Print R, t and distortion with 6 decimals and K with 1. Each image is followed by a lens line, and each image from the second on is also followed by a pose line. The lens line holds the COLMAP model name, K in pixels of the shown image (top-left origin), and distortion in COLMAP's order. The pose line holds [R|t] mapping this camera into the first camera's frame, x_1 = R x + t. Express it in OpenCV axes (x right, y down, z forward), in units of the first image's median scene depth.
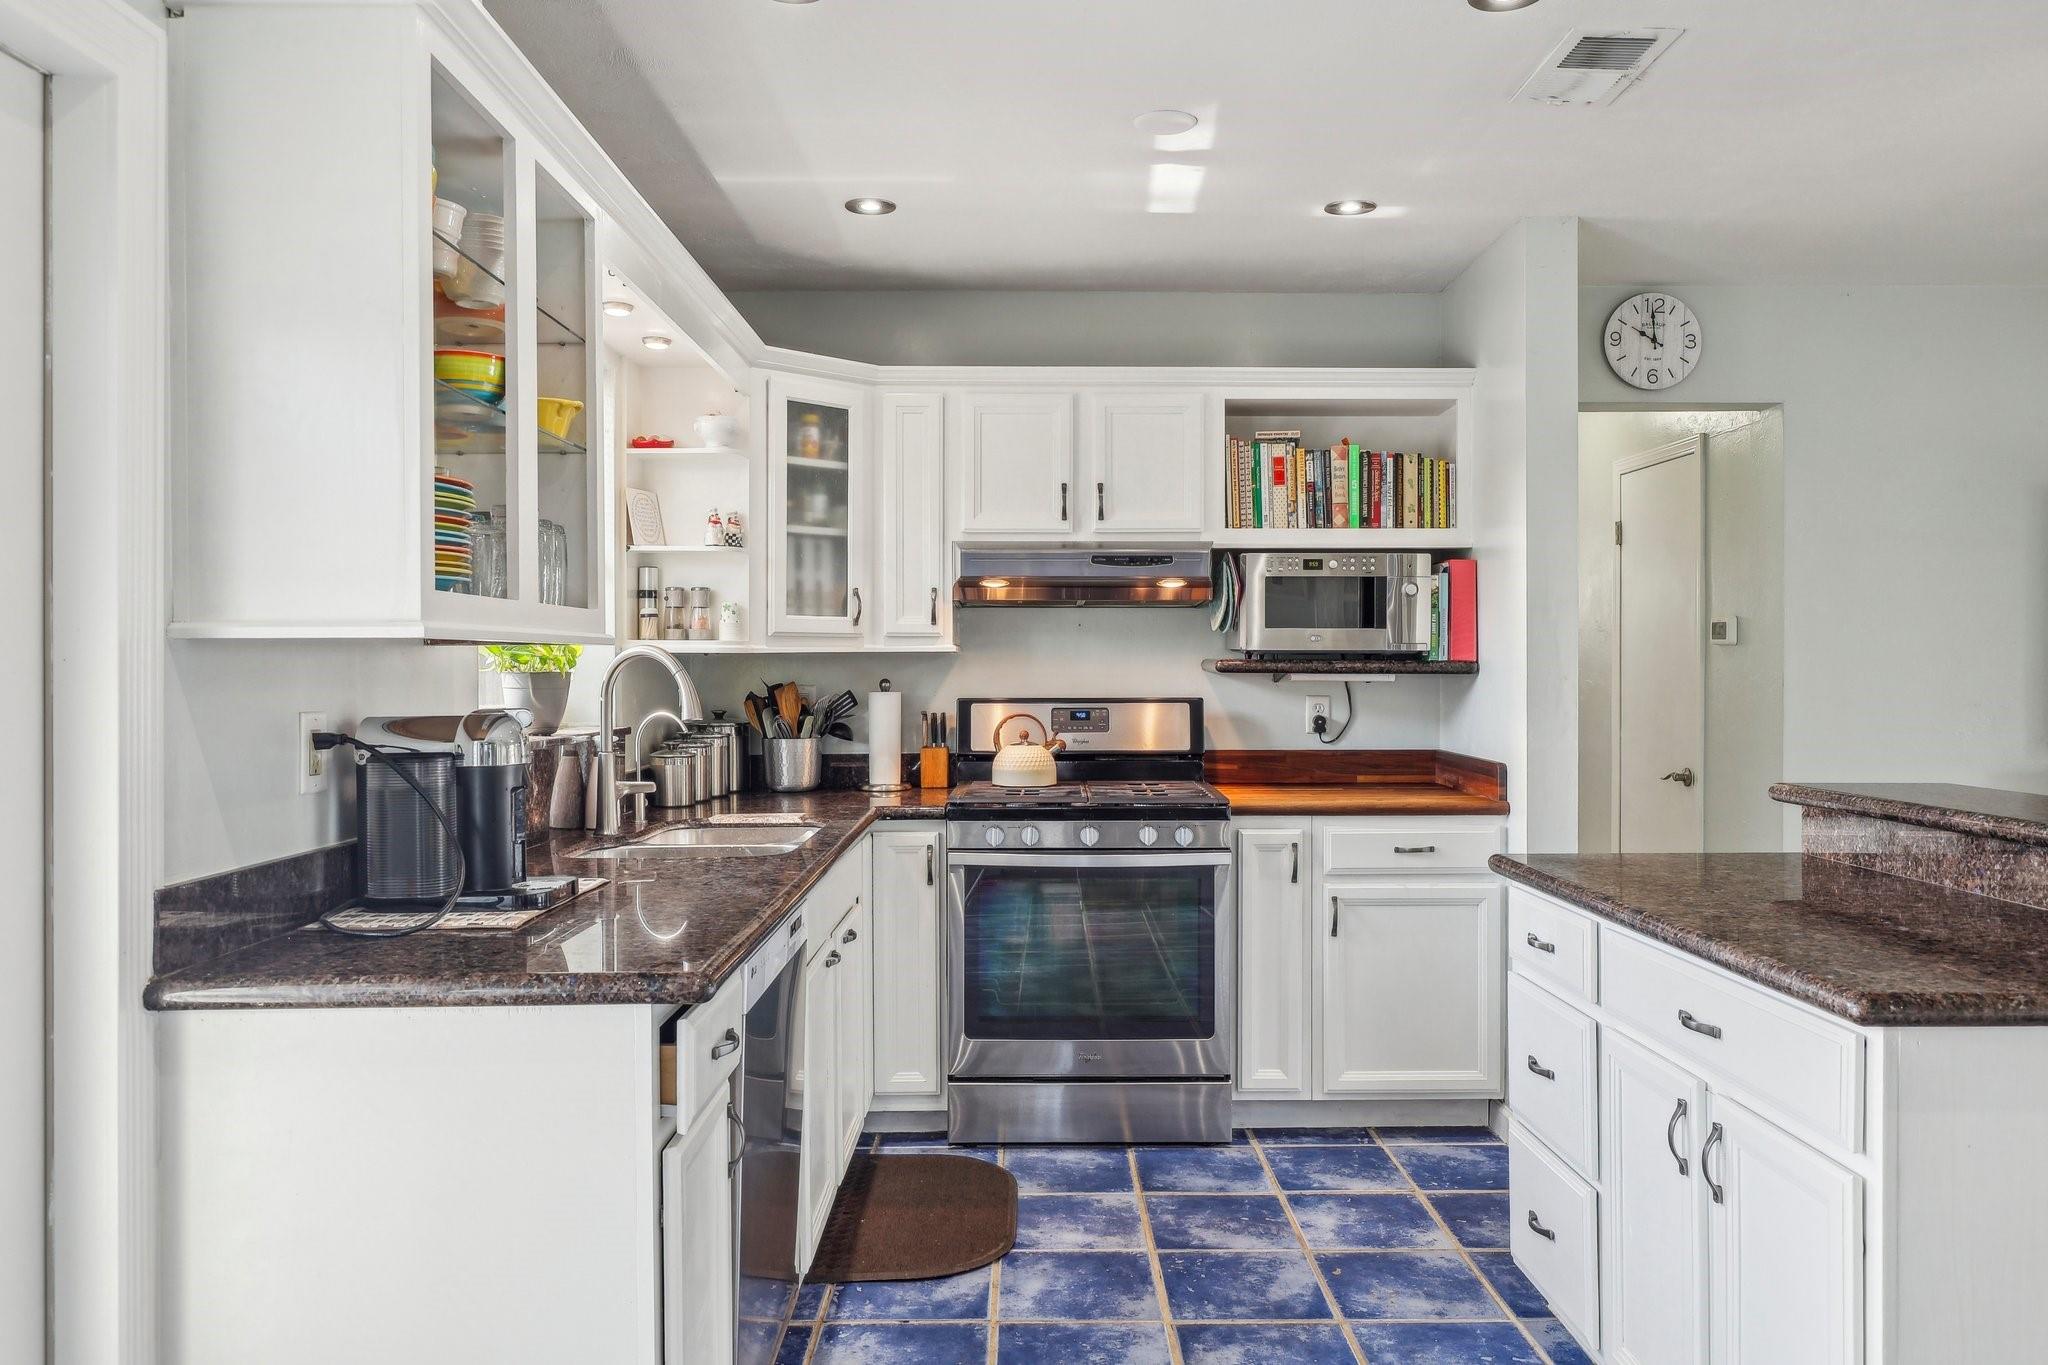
lens RADIAL K [[1420.2, 0, 1034.8], [0, 1420.2, 669.3], [0, 0, 1]] dist [0.010140, 0.001196]
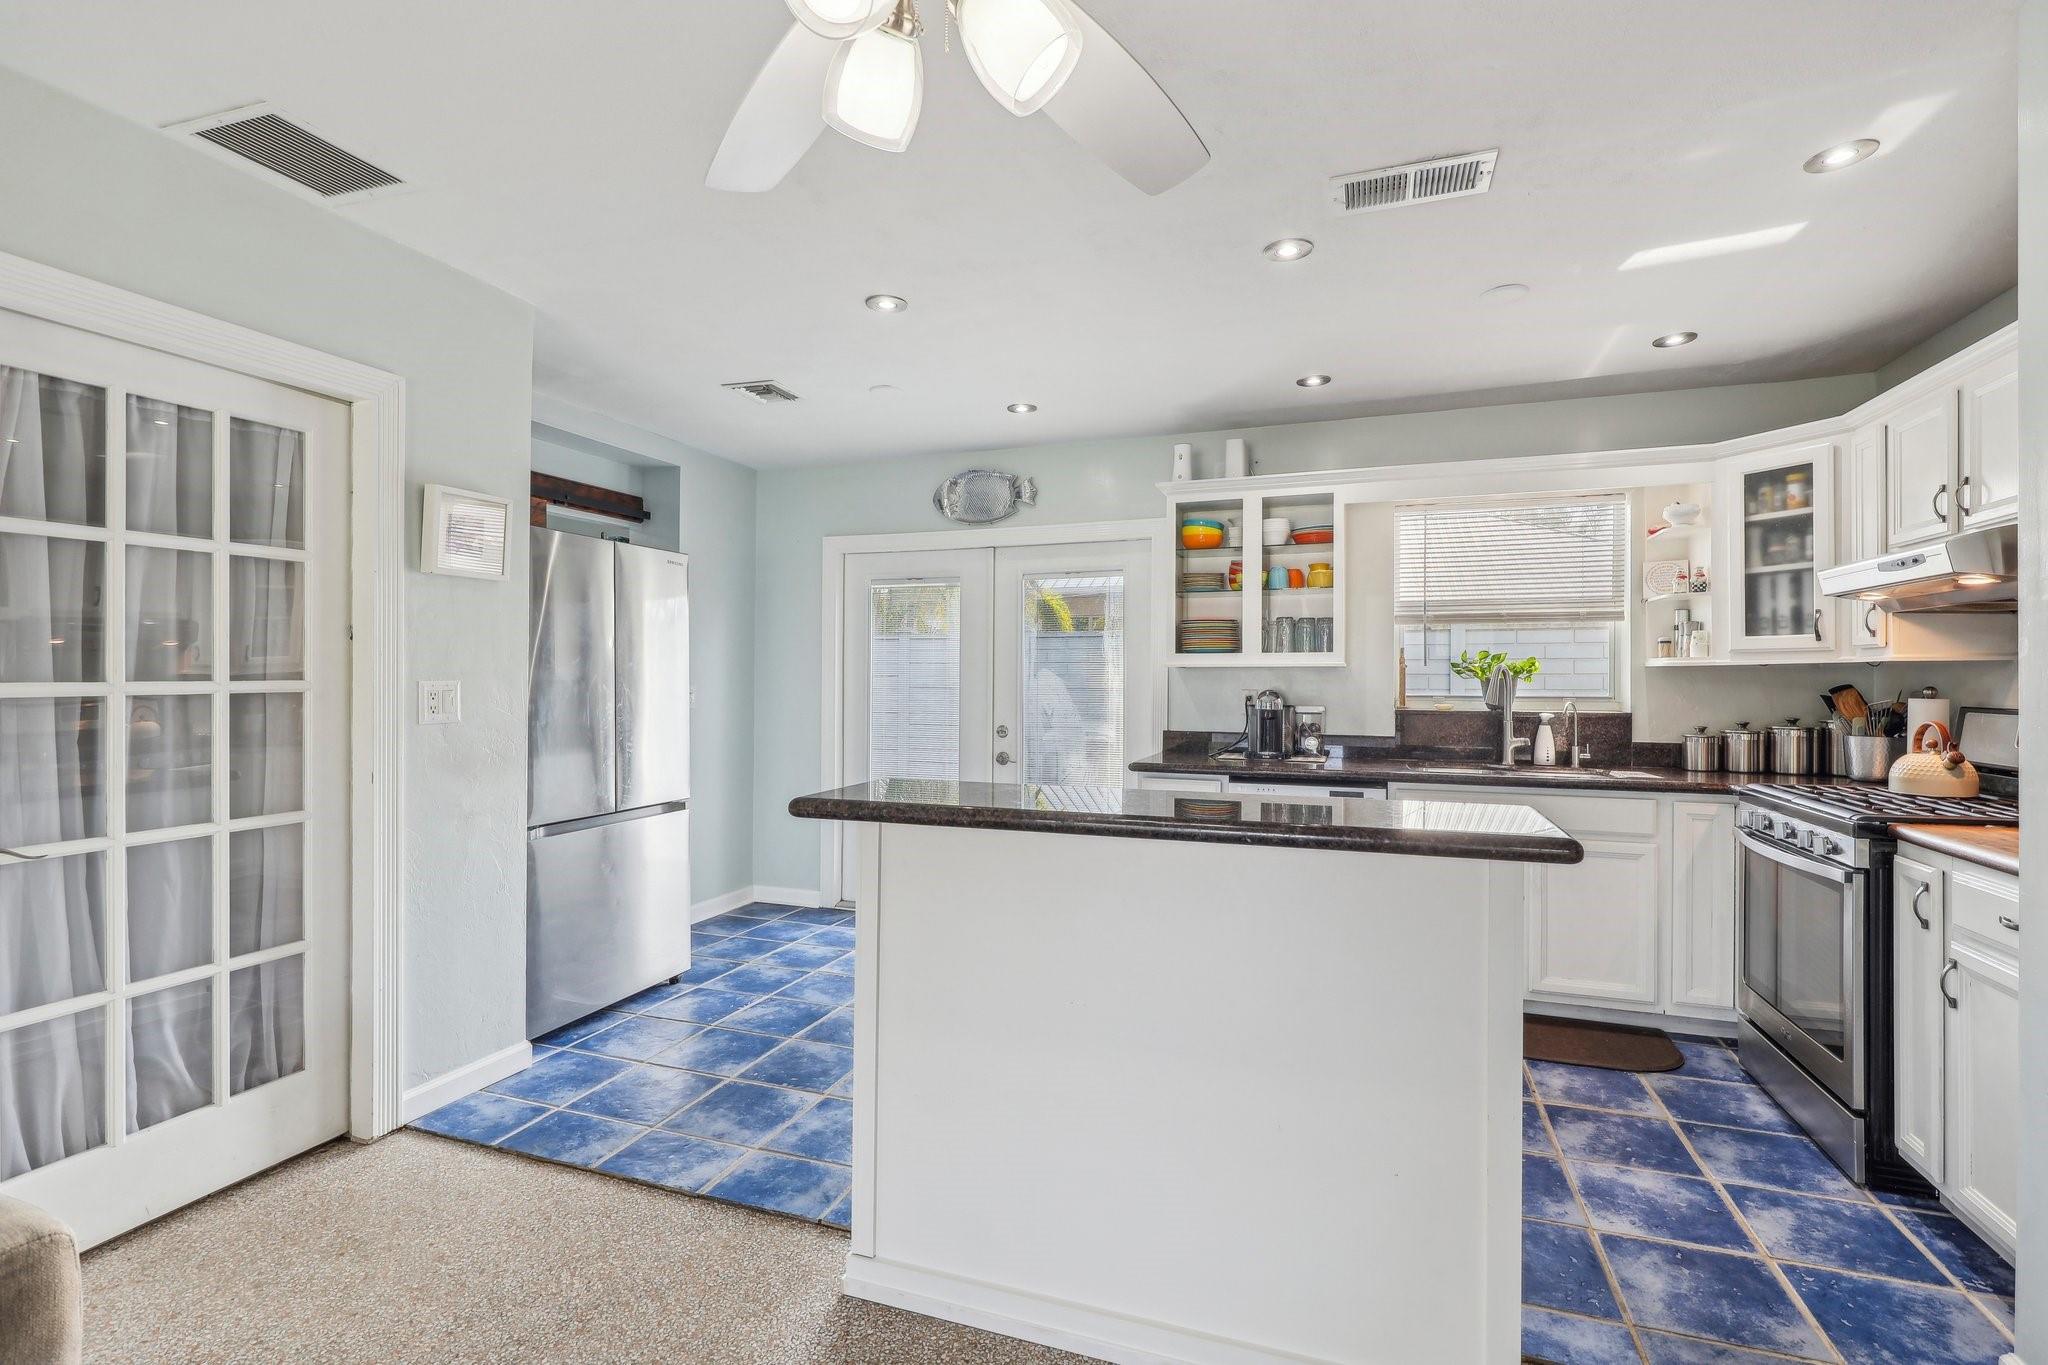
lens RADIAL K [[926.9, 0, 1039.3], [0, 926.9, 679.1], [0, 0, 1]] dist [-0.010405, 0.001080]
pose [[-0.334168, 0.009973, -0.942461, 0.828090], [0.002294, 0.999950, 0.009768, -0.008029], [0.942511, 0.001102, -0.334174, 0.643711]]
